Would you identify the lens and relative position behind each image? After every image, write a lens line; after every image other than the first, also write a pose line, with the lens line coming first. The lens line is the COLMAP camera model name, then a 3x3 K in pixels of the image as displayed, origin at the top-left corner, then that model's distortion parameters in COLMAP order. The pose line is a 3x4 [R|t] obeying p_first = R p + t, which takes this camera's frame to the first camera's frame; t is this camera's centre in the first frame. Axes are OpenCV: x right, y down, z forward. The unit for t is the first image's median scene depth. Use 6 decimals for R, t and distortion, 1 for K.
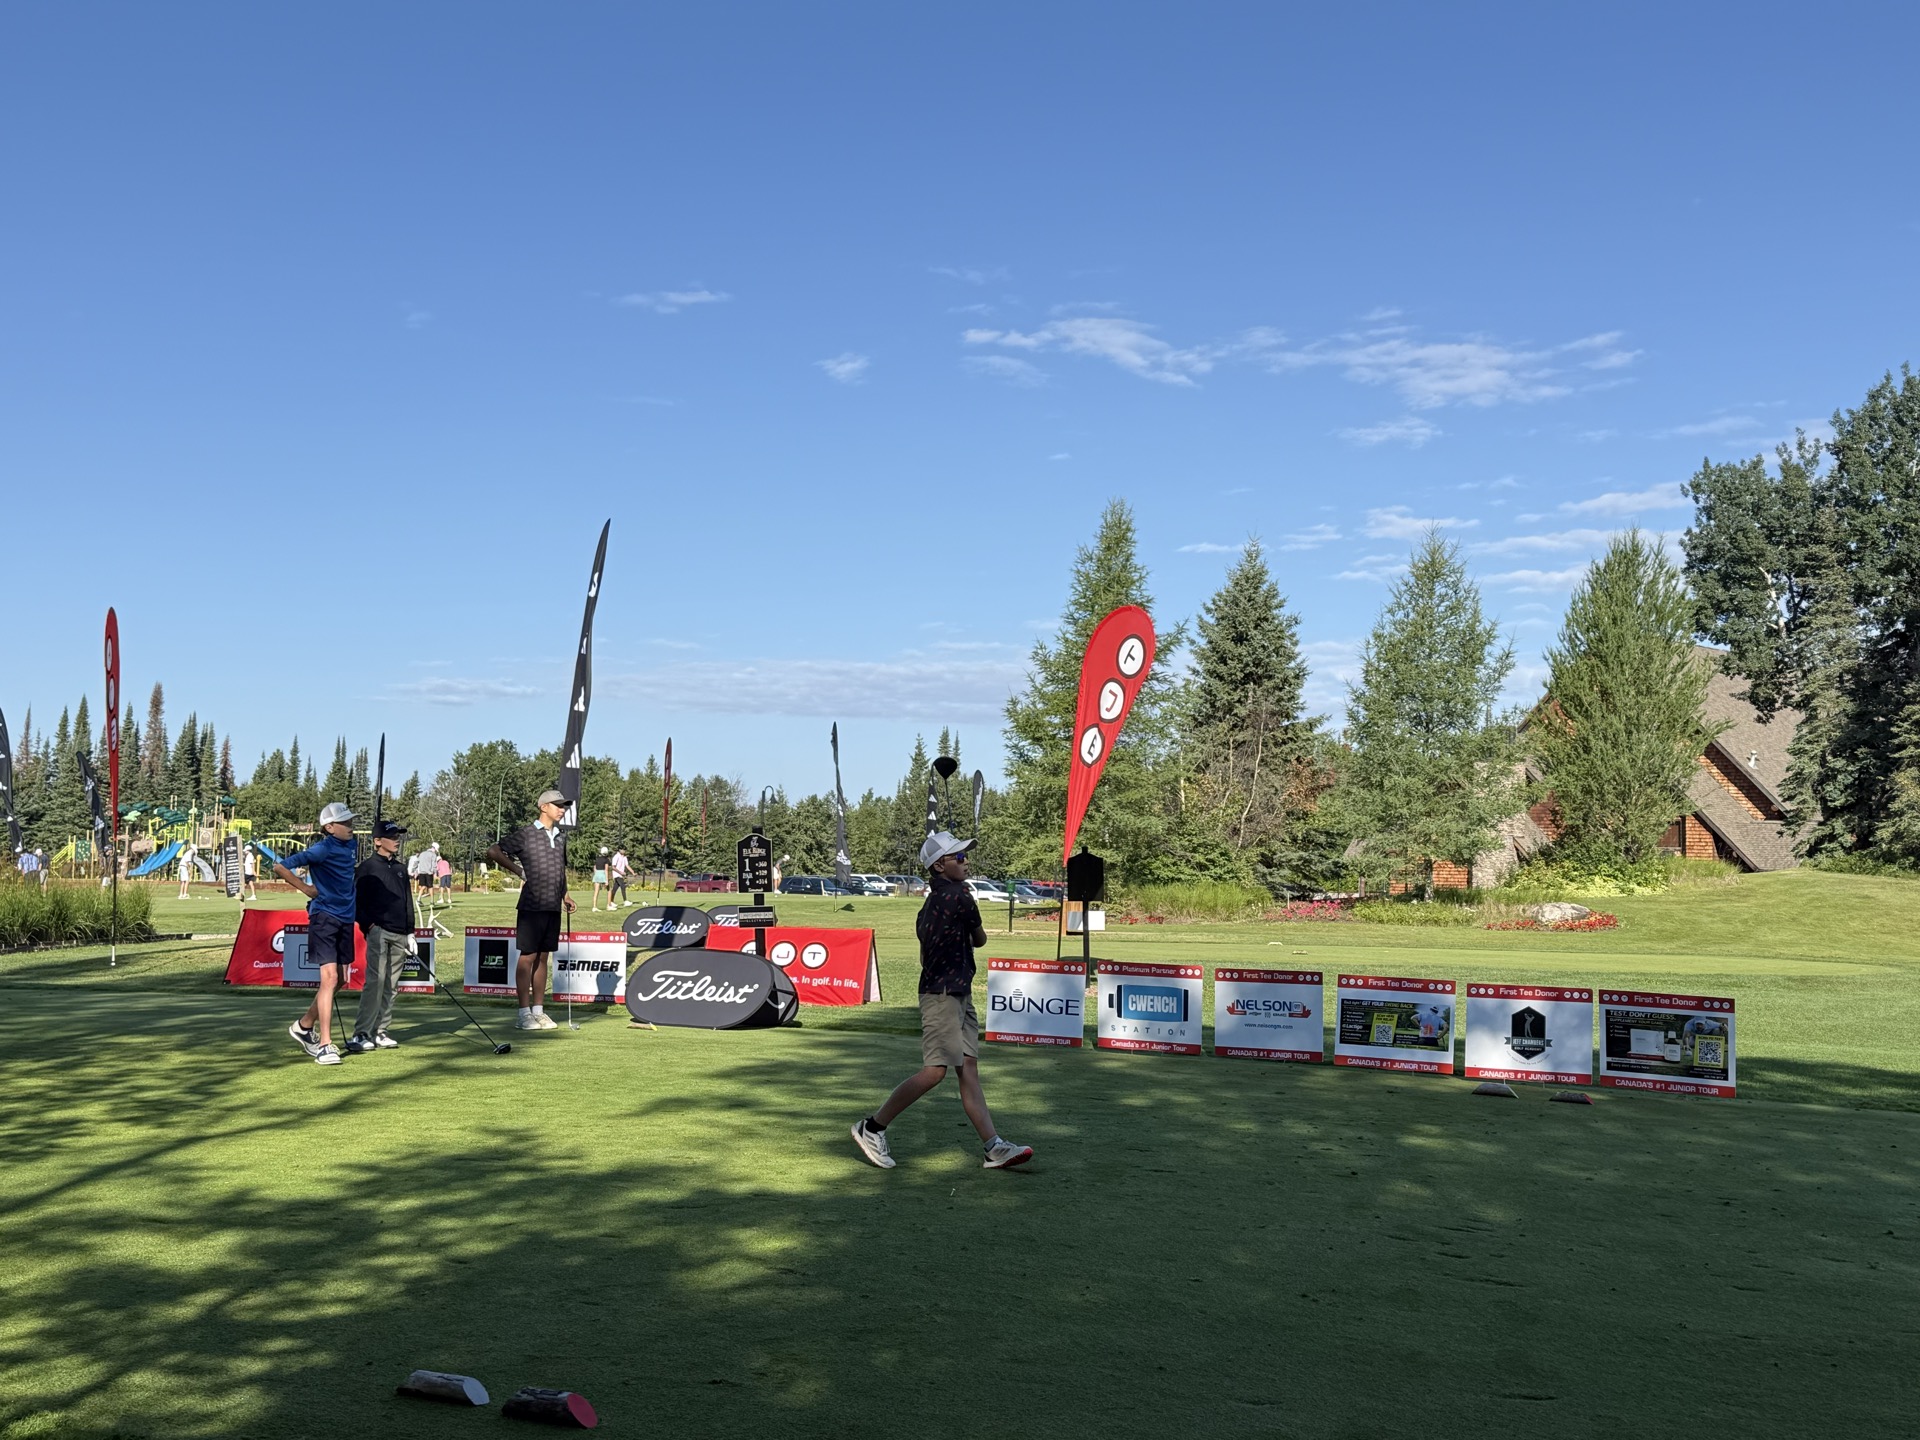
lens RADIAL K [[2137.9, 0, 968.0], [0, 2137.9, 712.7], [0, 0, 1]] dist [0.120282, 0.000000]
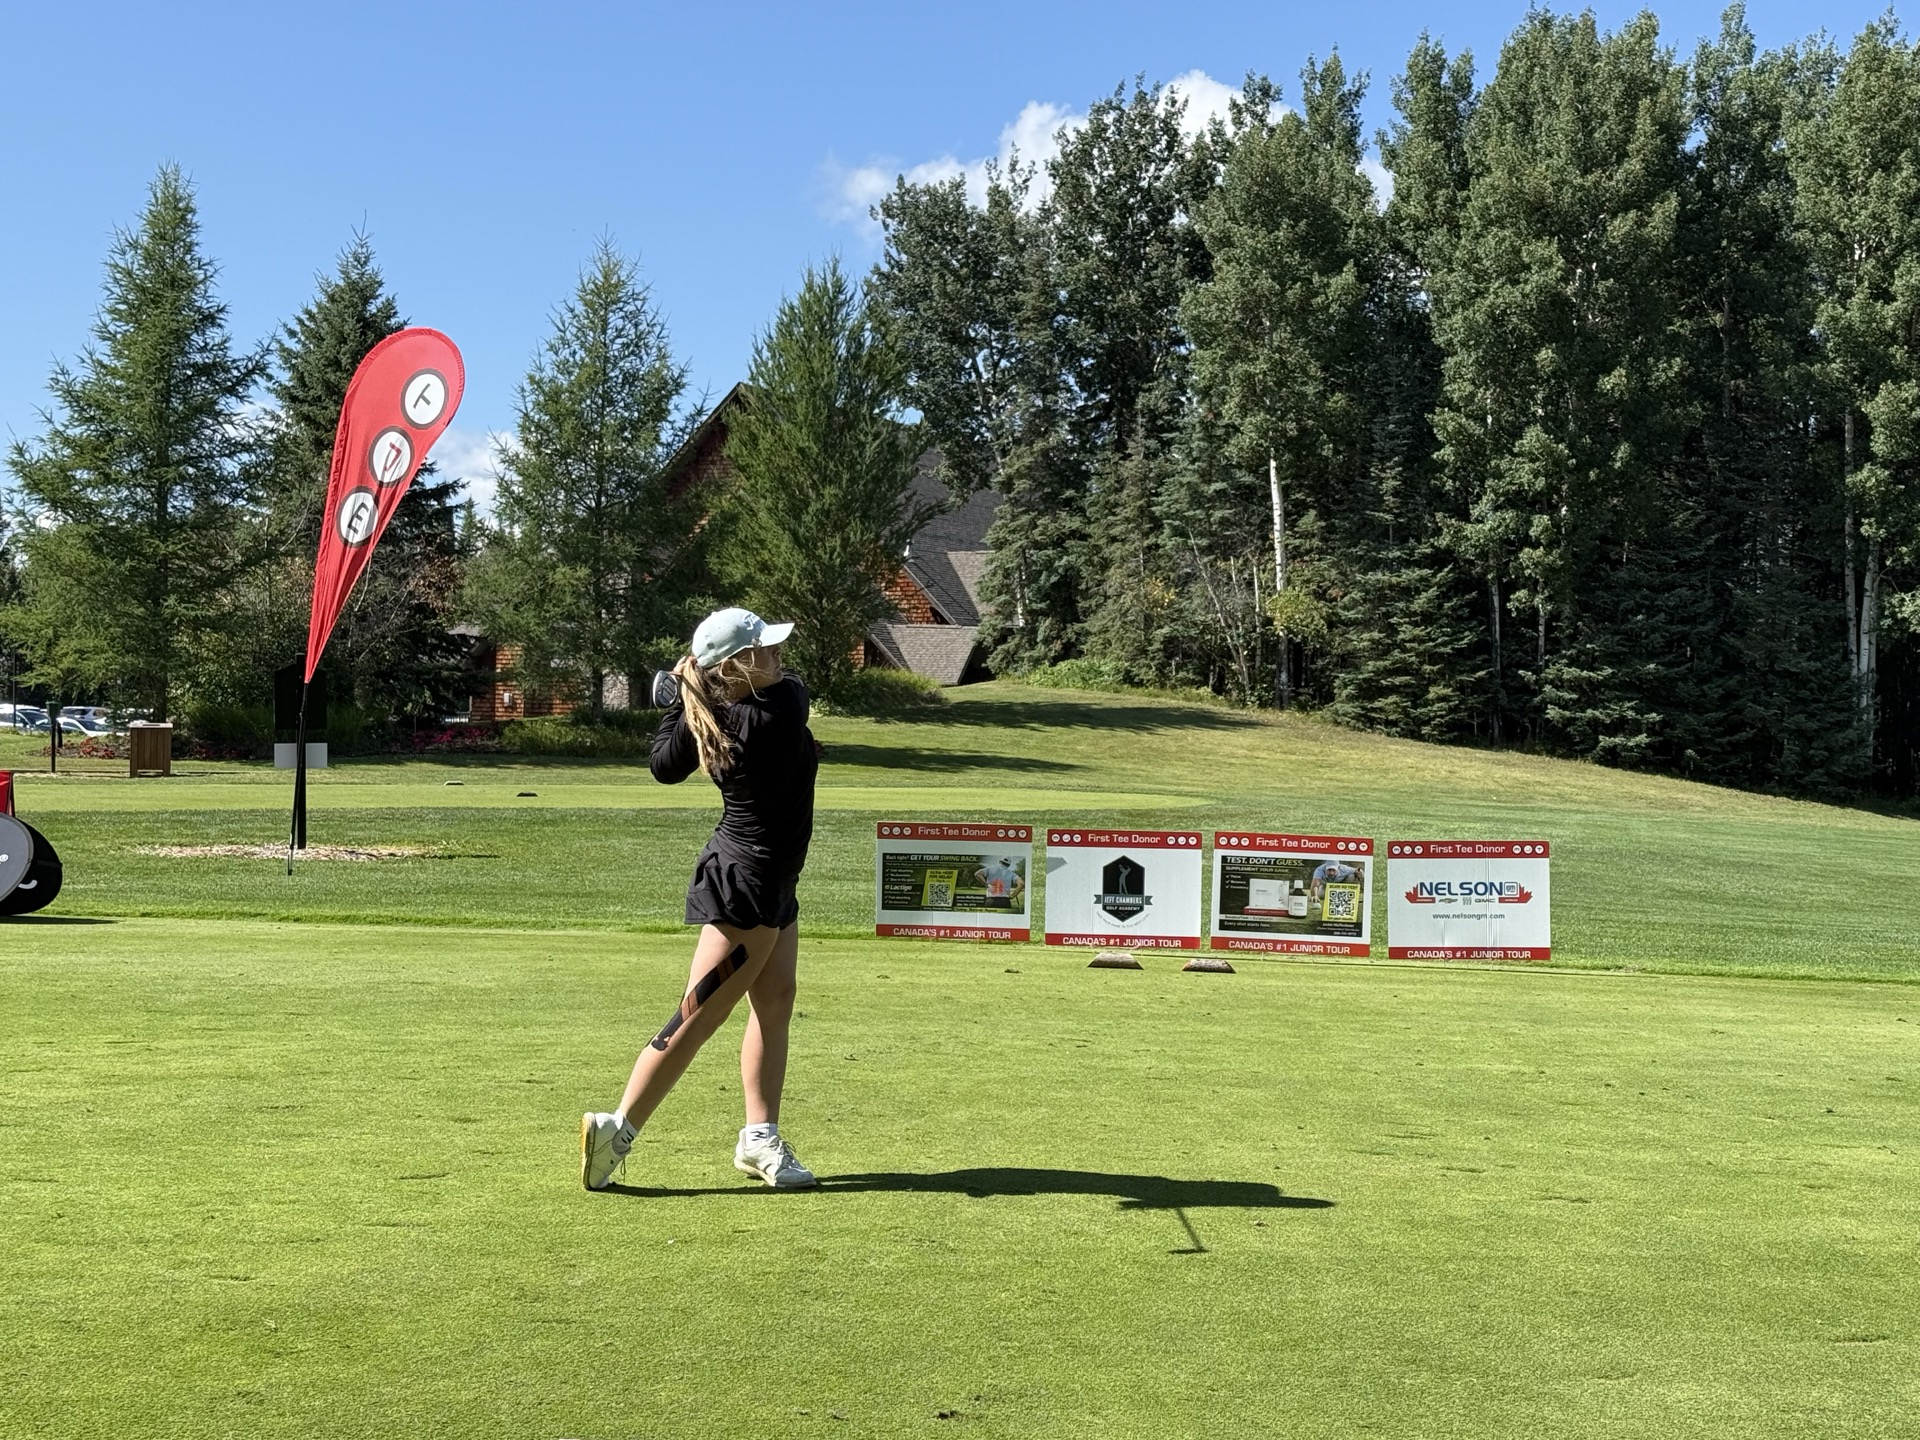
lens RADIAL K [[2798.2, 0, 950.6], [0, 2798.2, 703.4], [0, 0, 1]] dist [0.134012, 0.000000]
pose [[0.926098, -0.000767, 0.377281, -0.050237], [-0.029184, 0.996856, 0.073665, 0.001339], [-0.376151, -0.079232, 0.923164, 0.018076]]
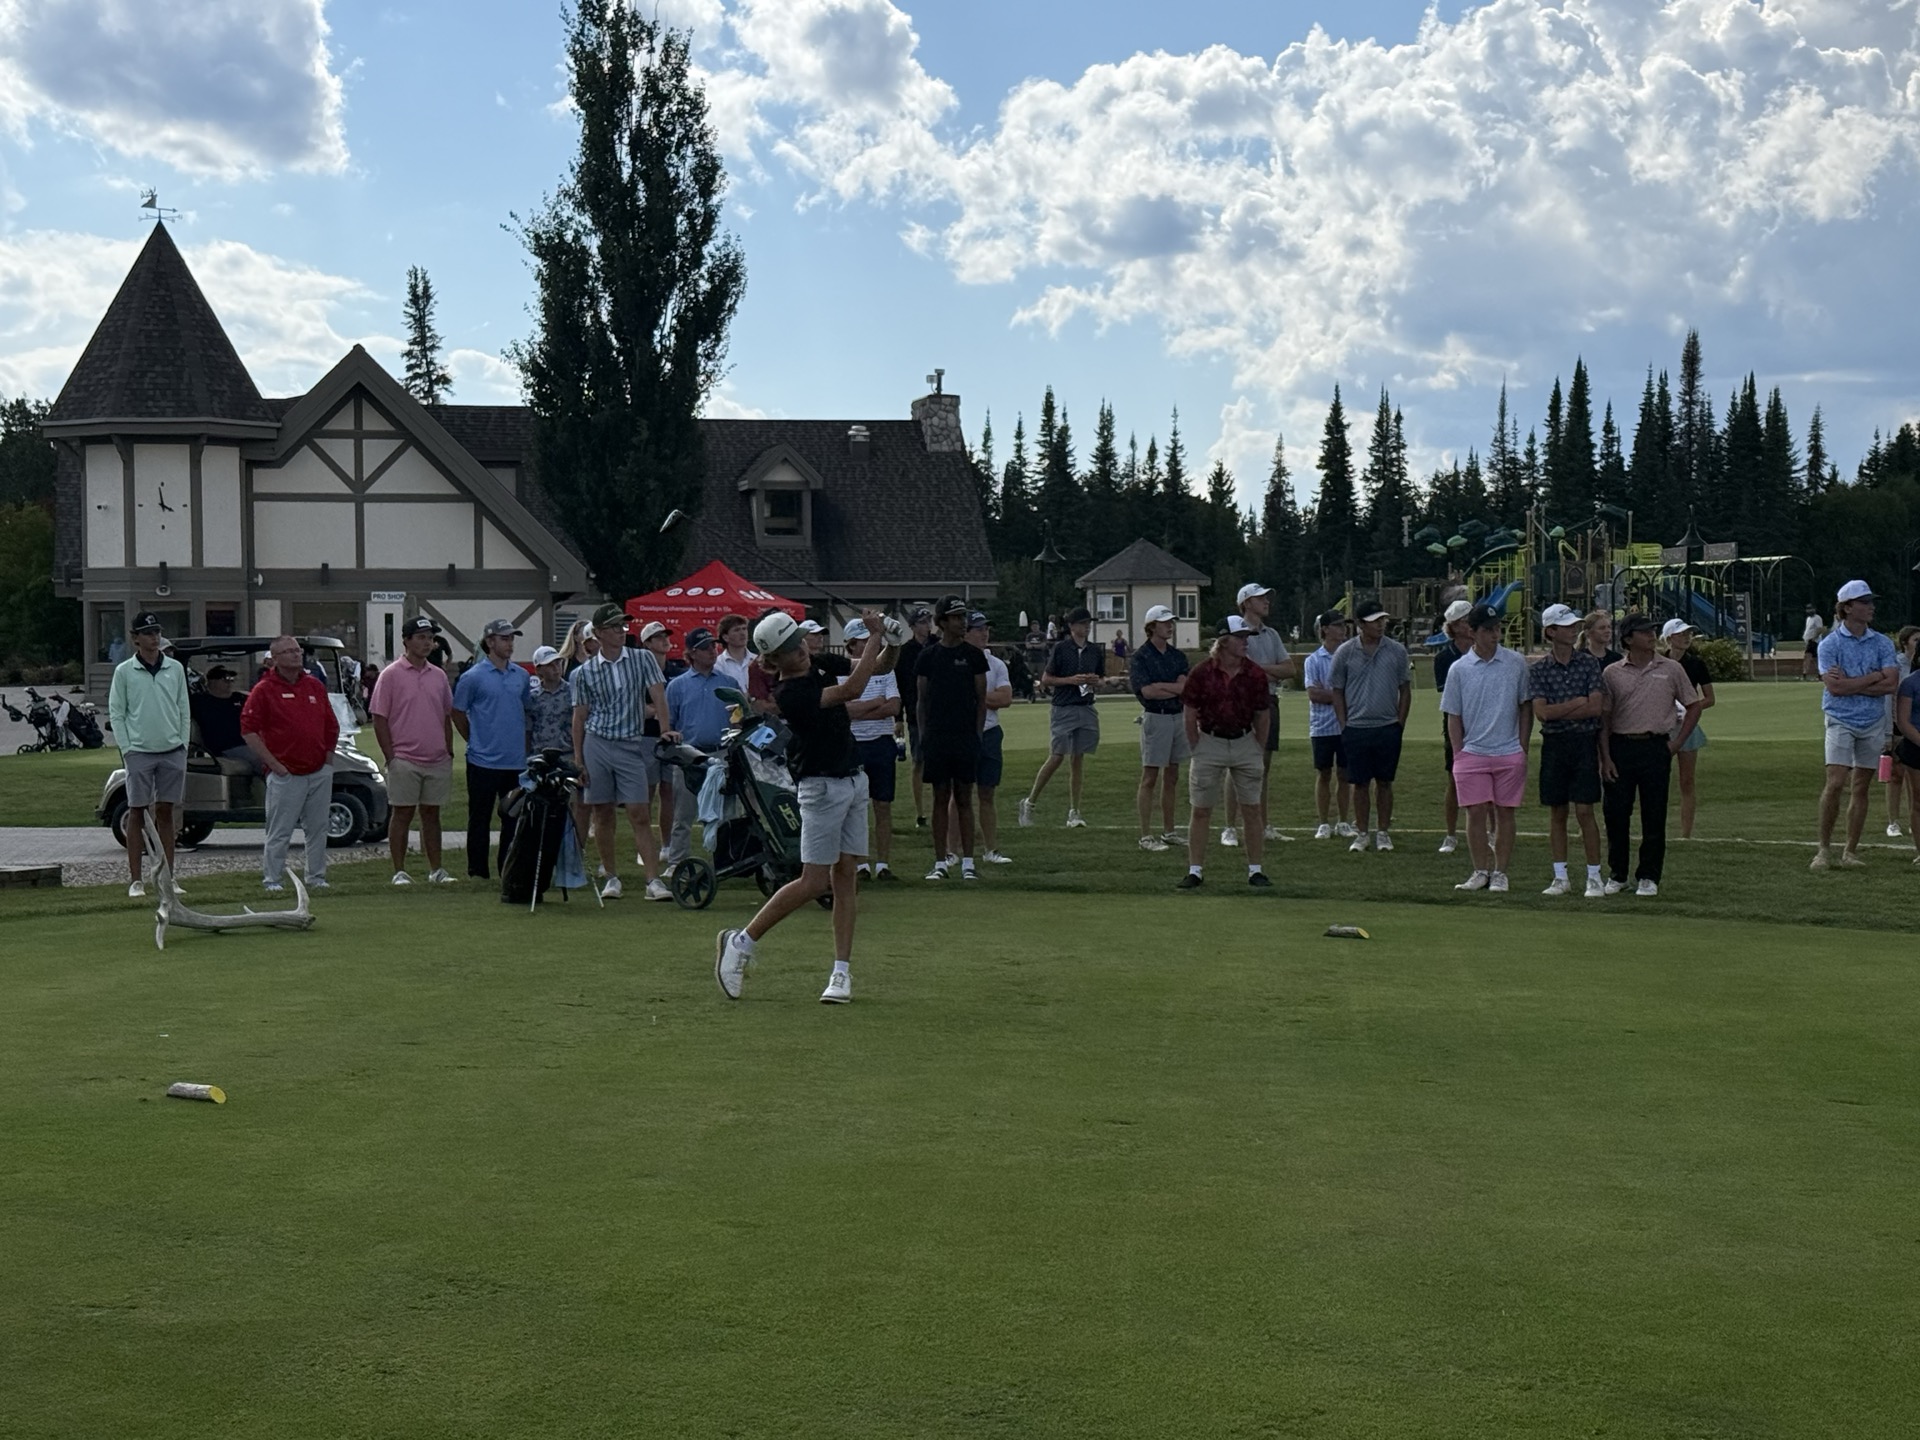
lens RADIAL K [[3221.6, 0, 944.4], [0, 3221.6, 738.3], [0, 0, 1]] dist [0.157598, 0.000000]
pose [[0.804253, -0.003080, -0.594279, 0.070277], [0.068632, 0.993777, 0.087731, 0.031209], [0.590310, -0.111345, 0.799460, 0.494119]]
